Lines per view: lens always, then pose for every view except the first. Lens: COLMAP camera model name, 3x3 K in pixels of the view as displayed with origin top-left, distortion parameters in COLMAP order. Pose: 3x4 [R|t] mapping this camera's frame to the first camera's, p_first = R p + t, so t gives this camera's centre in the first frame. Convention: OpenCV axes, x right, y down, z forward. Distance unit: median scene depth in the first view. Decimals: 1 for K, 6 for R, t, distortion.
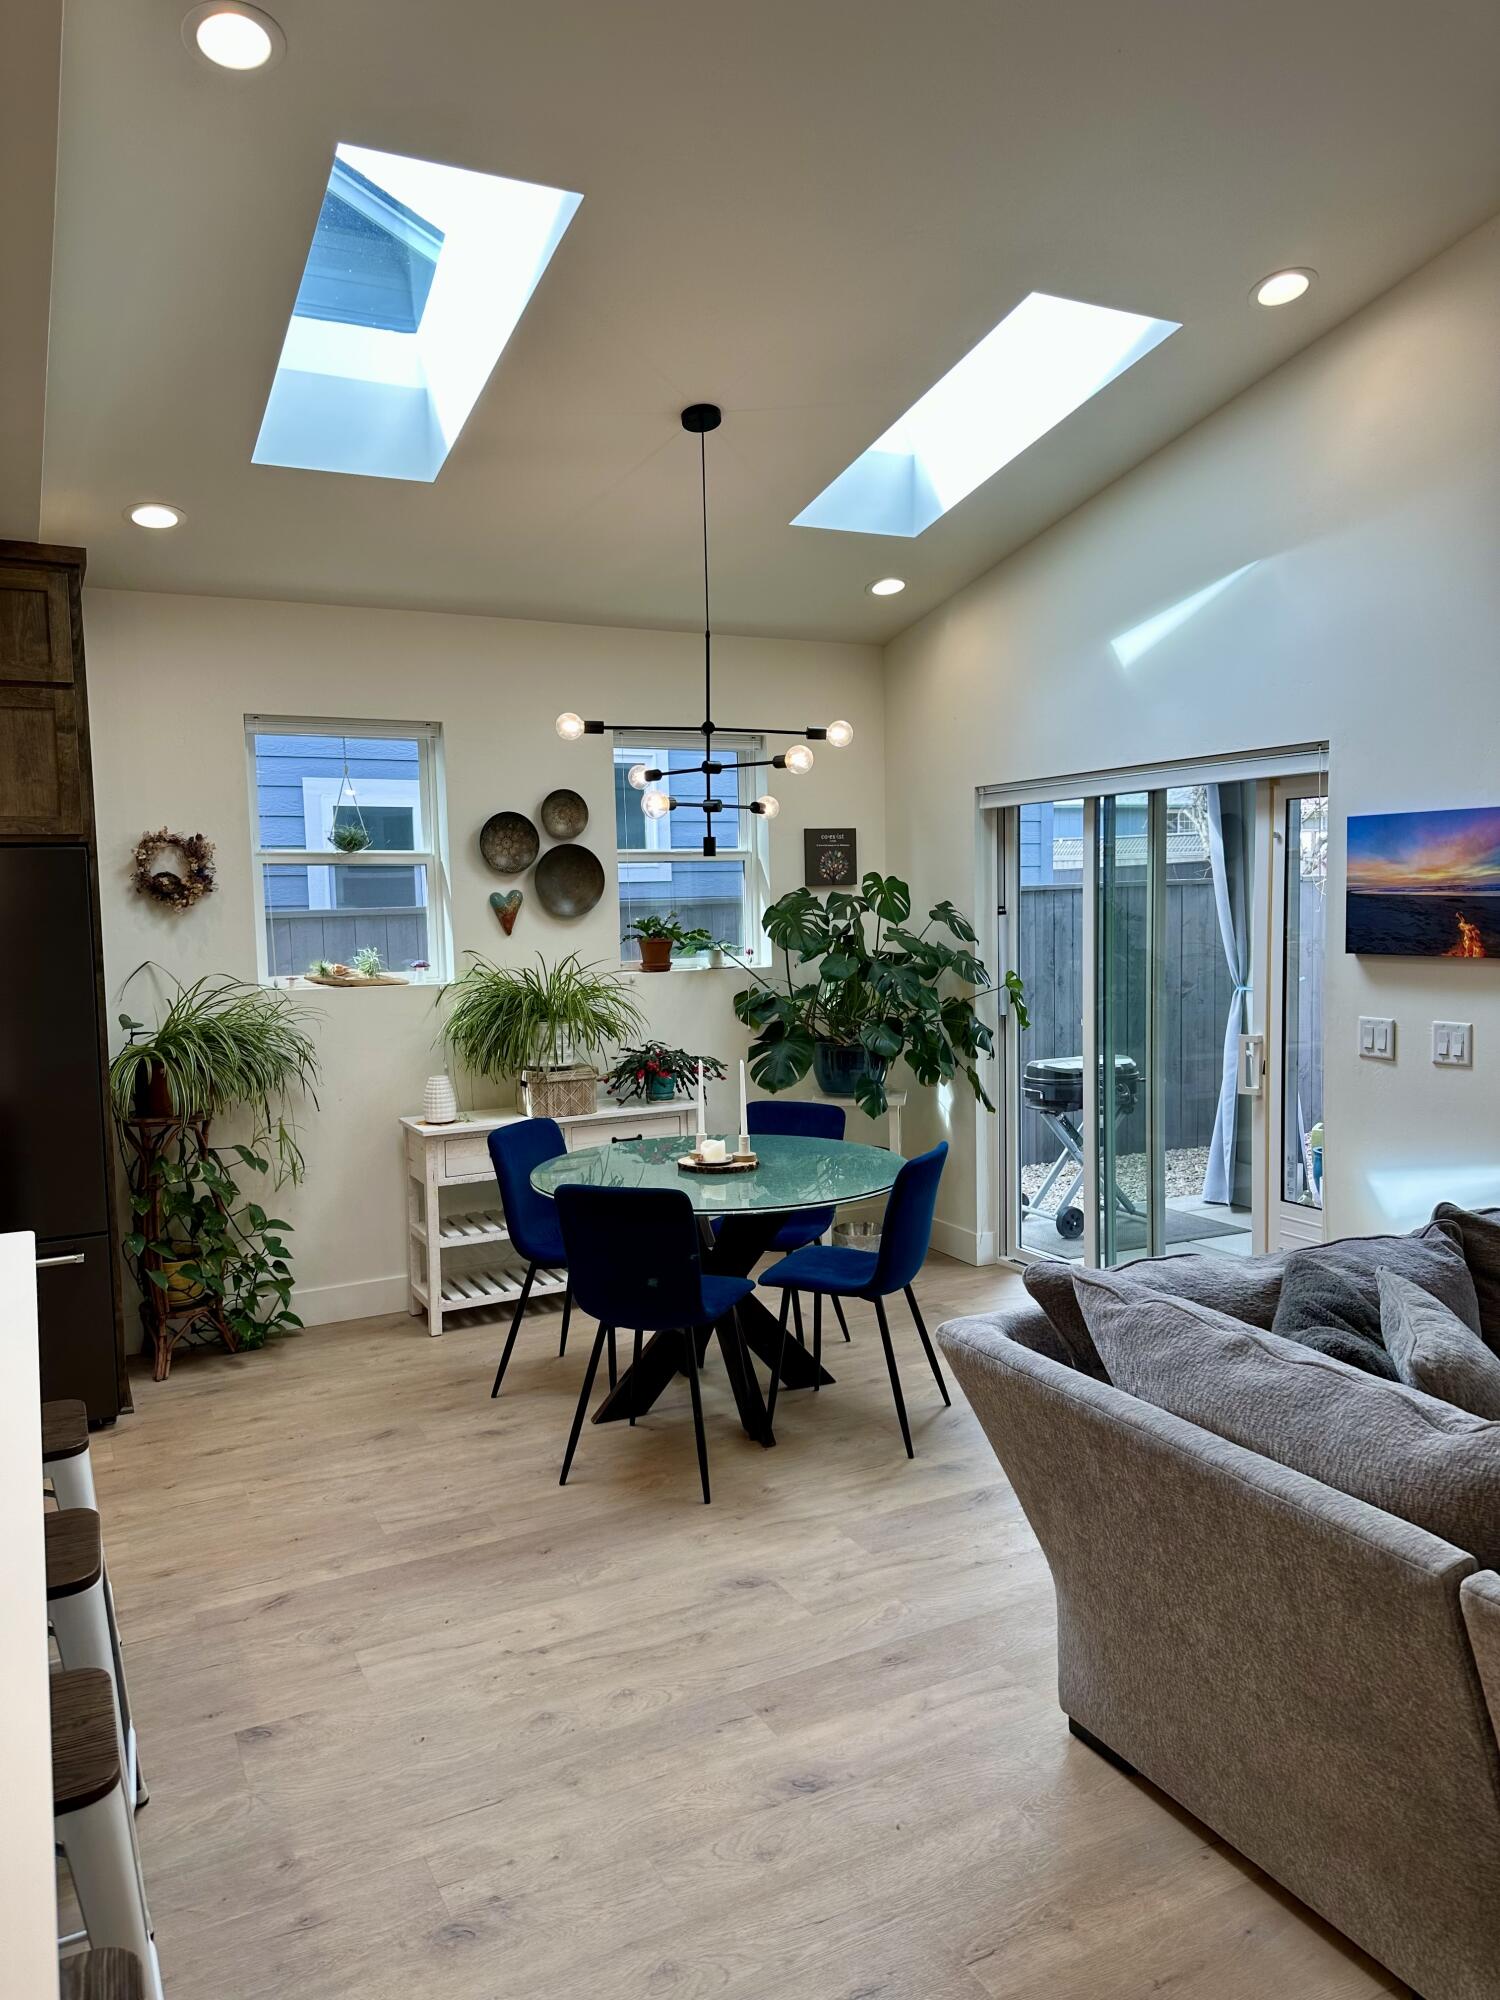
lens RADIAL K [[1388.9, 0, 747.1], [0, 1388.9, 1008.7], [0, 0, 1]] dist [0.085038, -0.120637]
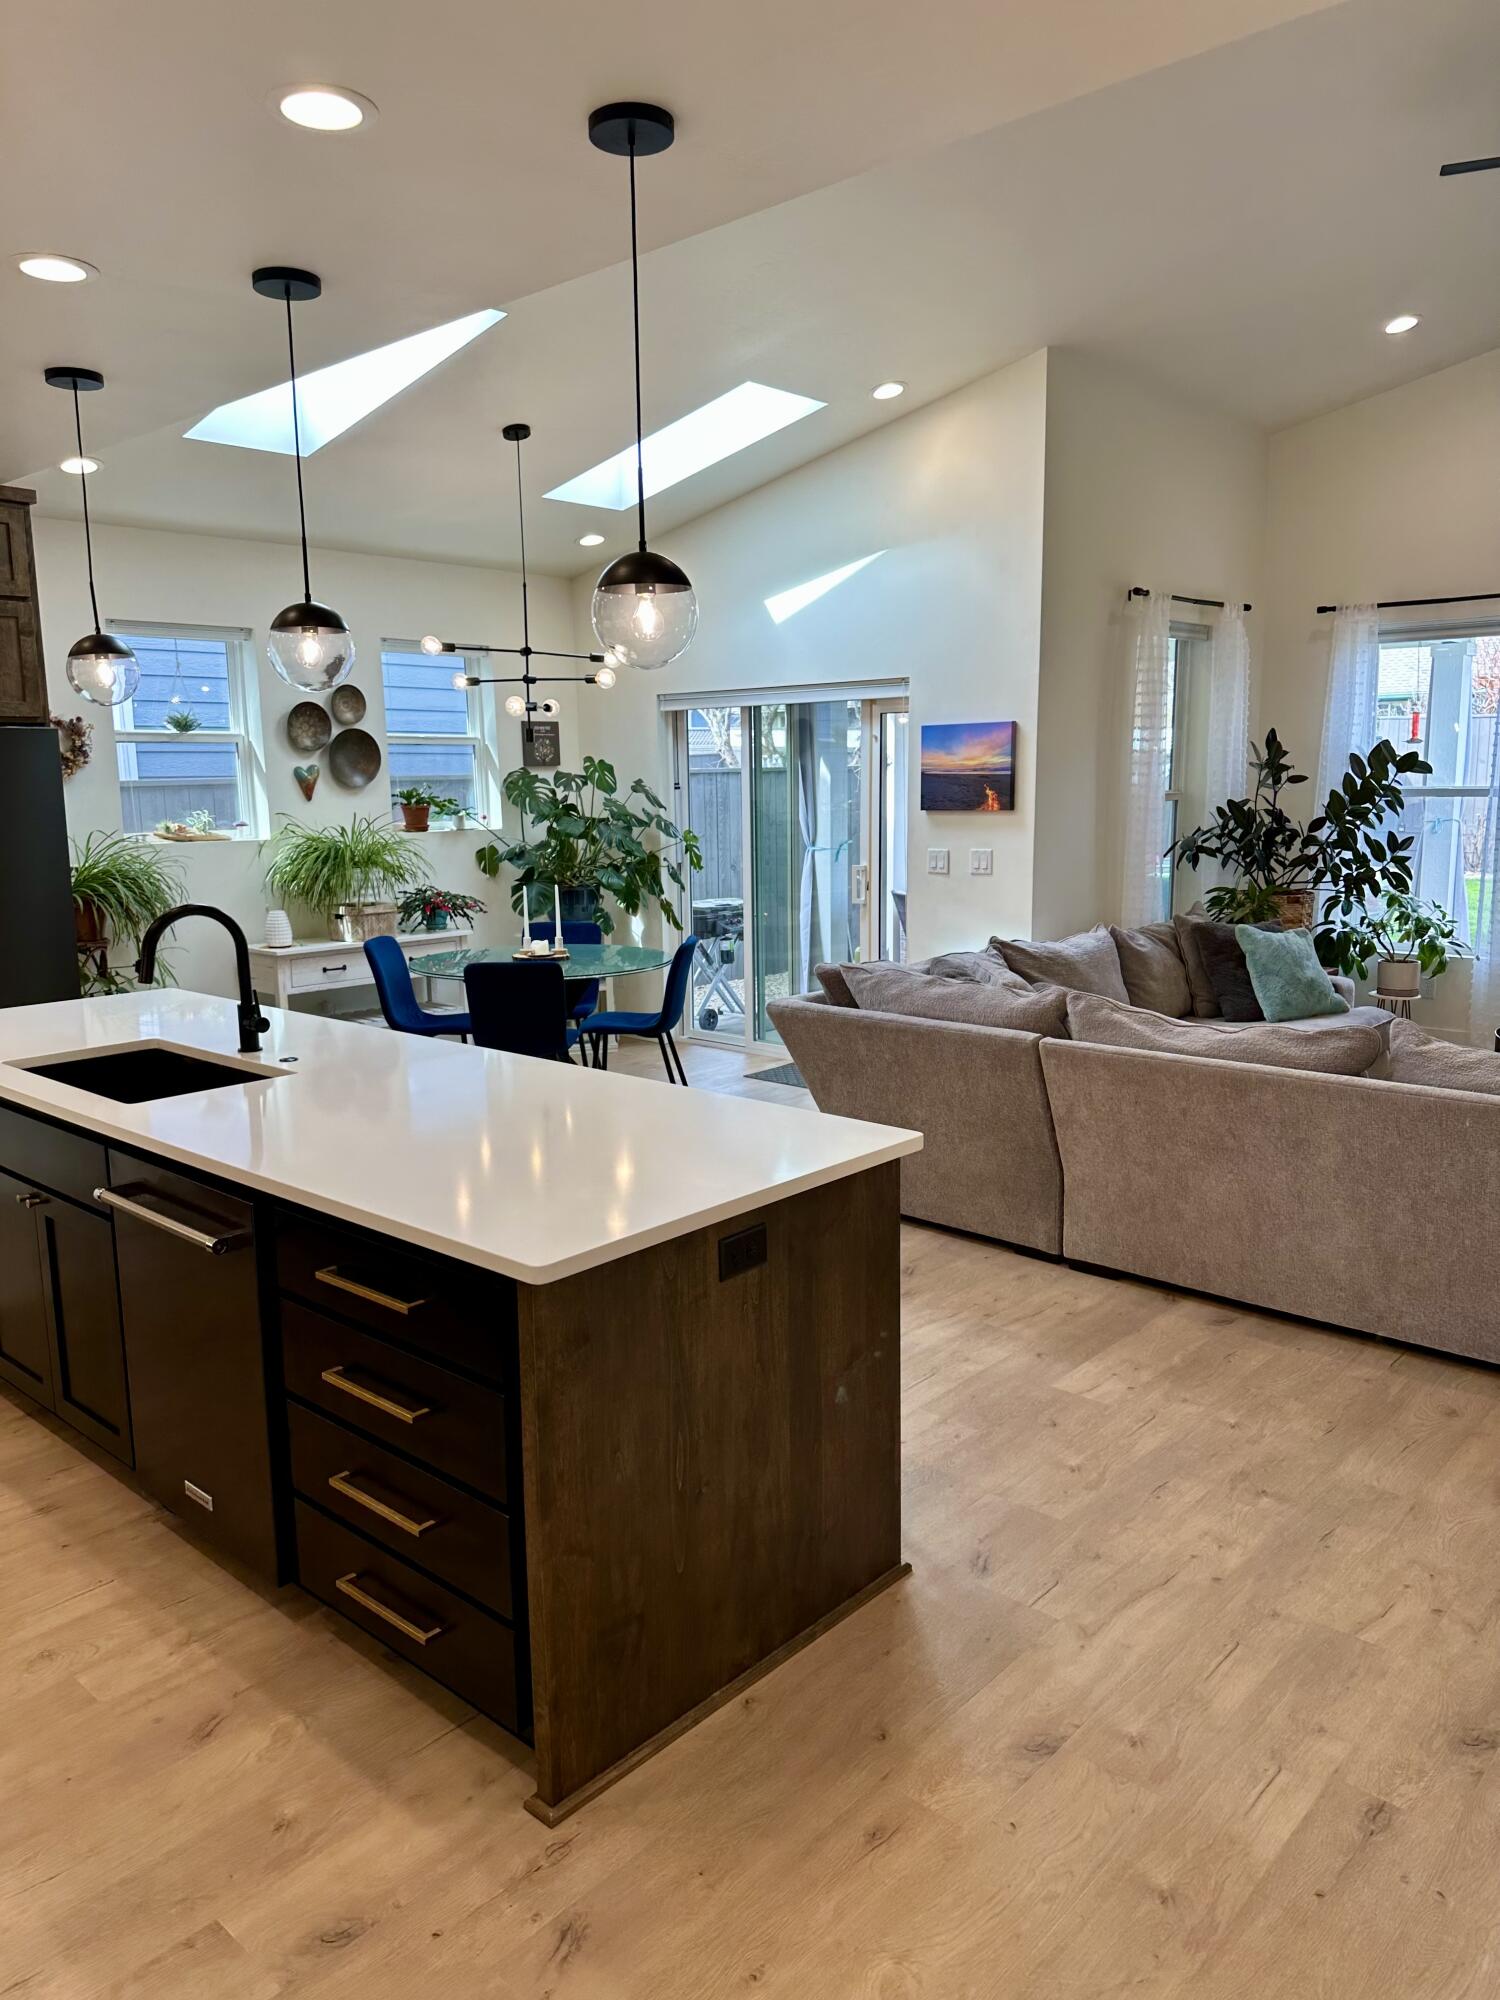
lens RADIAL K [[1385.0, 0, 753.9], [0, 1385.0, 1000.0], [0, 0, 1]] dist [0.154896, -0.282838]
pose [[0.933694, -0.049991, 0.354566, -0.290303], [0.024411, 0.996789, 0.076257, 0.044792], [-0.357240, -0.062545, 0.931916, -0.388009]]
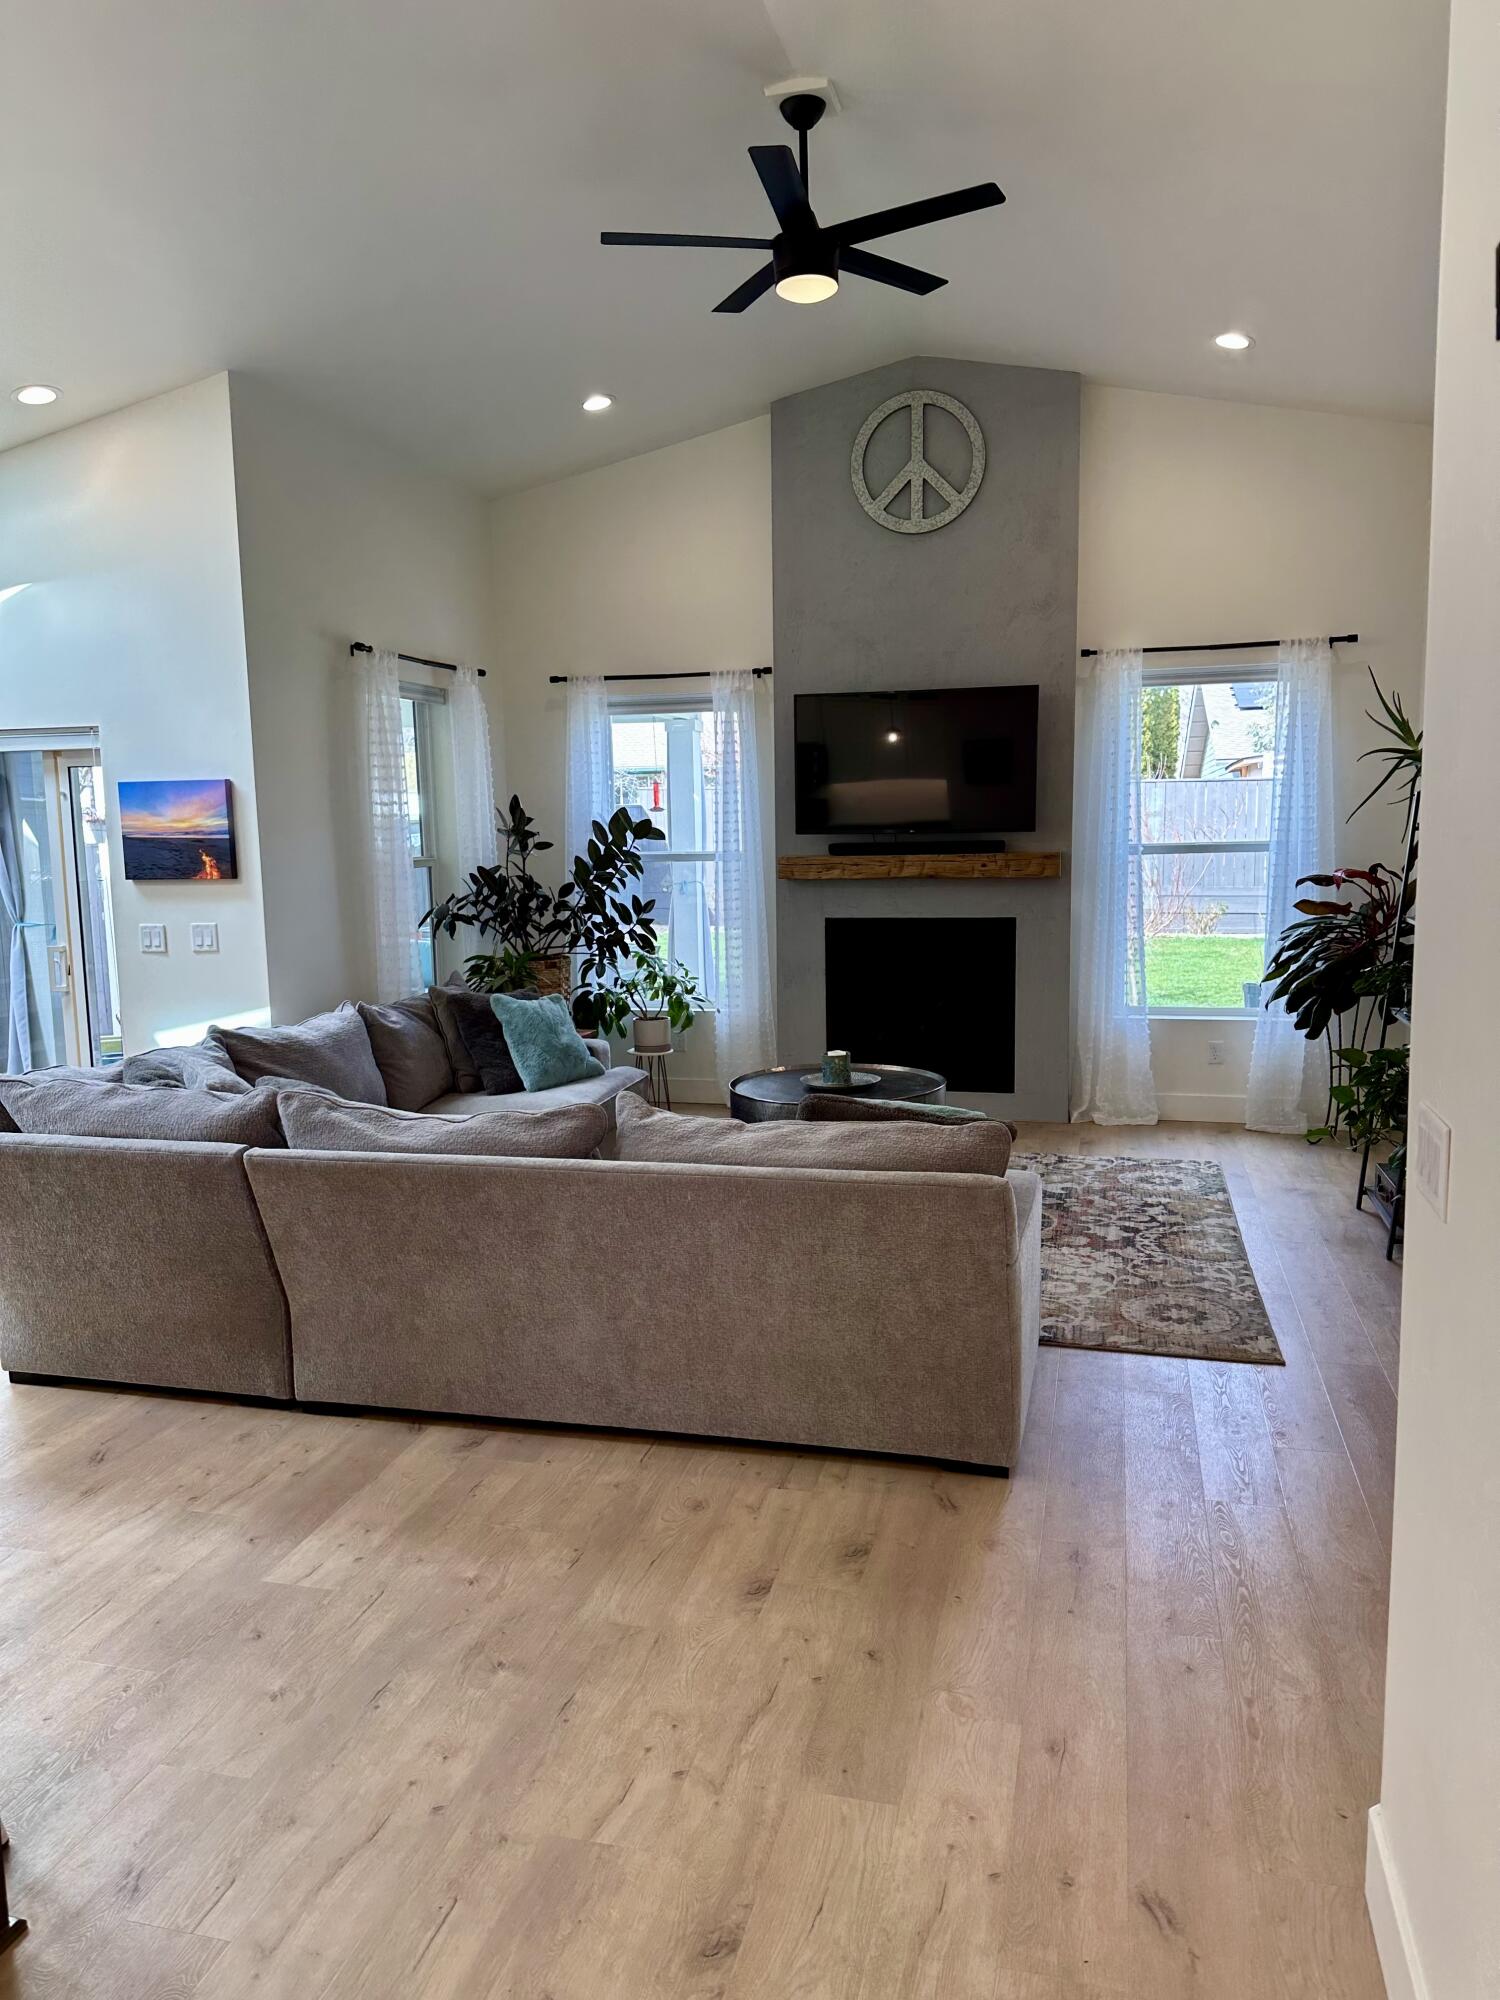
lens RADIAL K [[1388.9, 0, 747.1], [0, 1388.9, 1008.7], [0, 0, 1]] dist [0.085038, -0.120637]
pose [[0.661261, -0.088846, 0.744876, -0.185762], [0.067049, 0.995987, 0.059275, 0.039453], [-0.747153, 0.010747, 0.664565, -0.331361]]
